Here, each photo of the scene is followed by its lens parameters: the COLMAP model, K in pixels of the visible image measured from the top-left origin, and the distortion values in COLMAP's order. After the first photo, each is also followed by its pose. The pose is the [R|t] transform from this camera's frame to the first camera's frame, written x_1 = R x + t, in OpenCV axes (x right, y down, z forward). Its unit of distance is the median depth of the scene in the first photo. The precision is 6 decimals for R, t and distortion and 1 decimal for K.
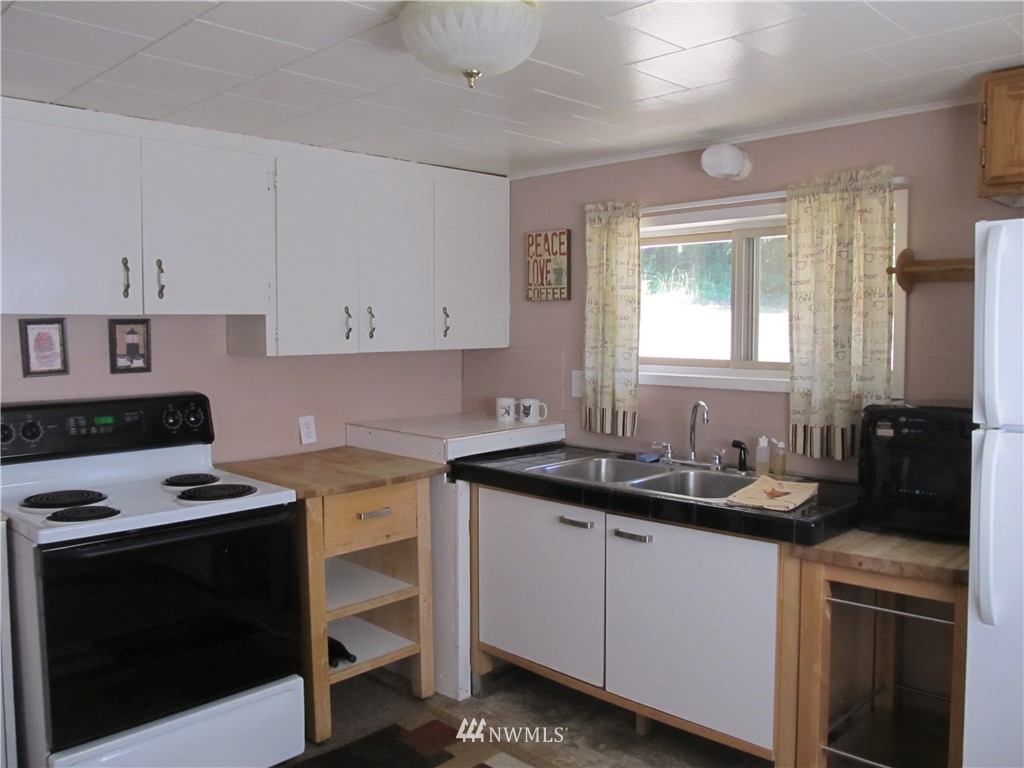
lens RADIAL K [[843.8, 0, 512.0], [0, 843.8, 384.0], [0, 0, 1]] dist [-0.088905, 0.106687]
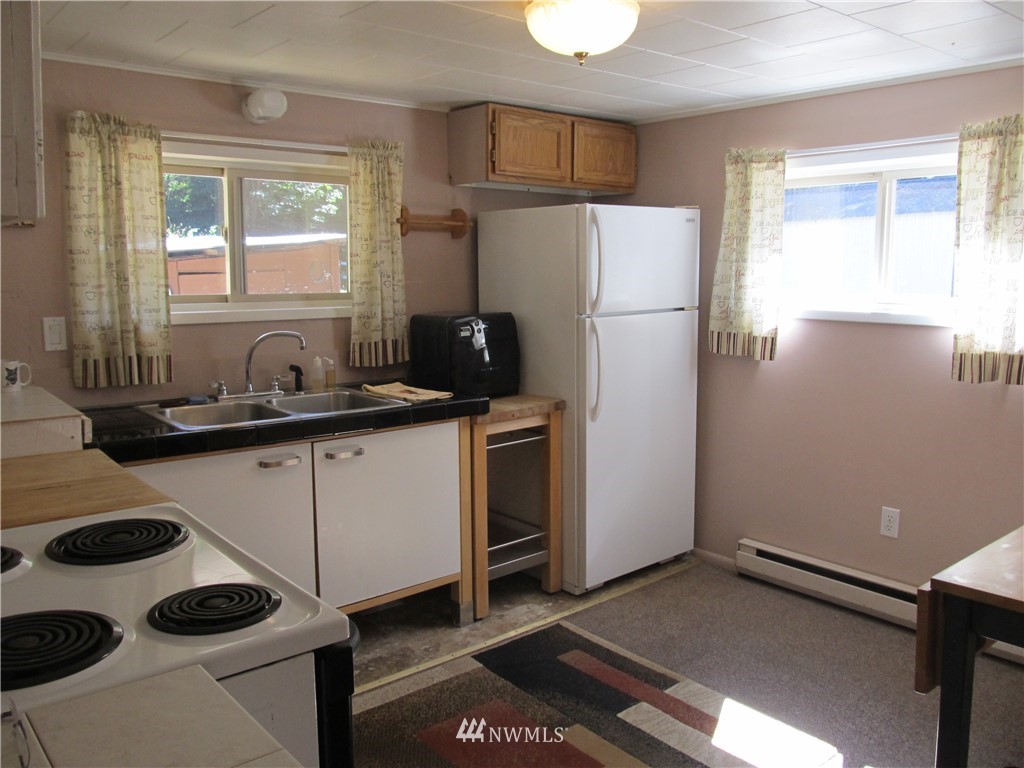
lens RADIAL K [[843.8, 0, 512.0], [0, 843.8, 384.0], [0, 0, 1]] dist [-0.088905, 0.106687]
pose [[0.096474, -0.136759, 0.985895, -0.728459], [0.065420, 0.989245, 0.130822, -0.030932], [-0.993183, 0.051876, 0.104383, 0.544458]]
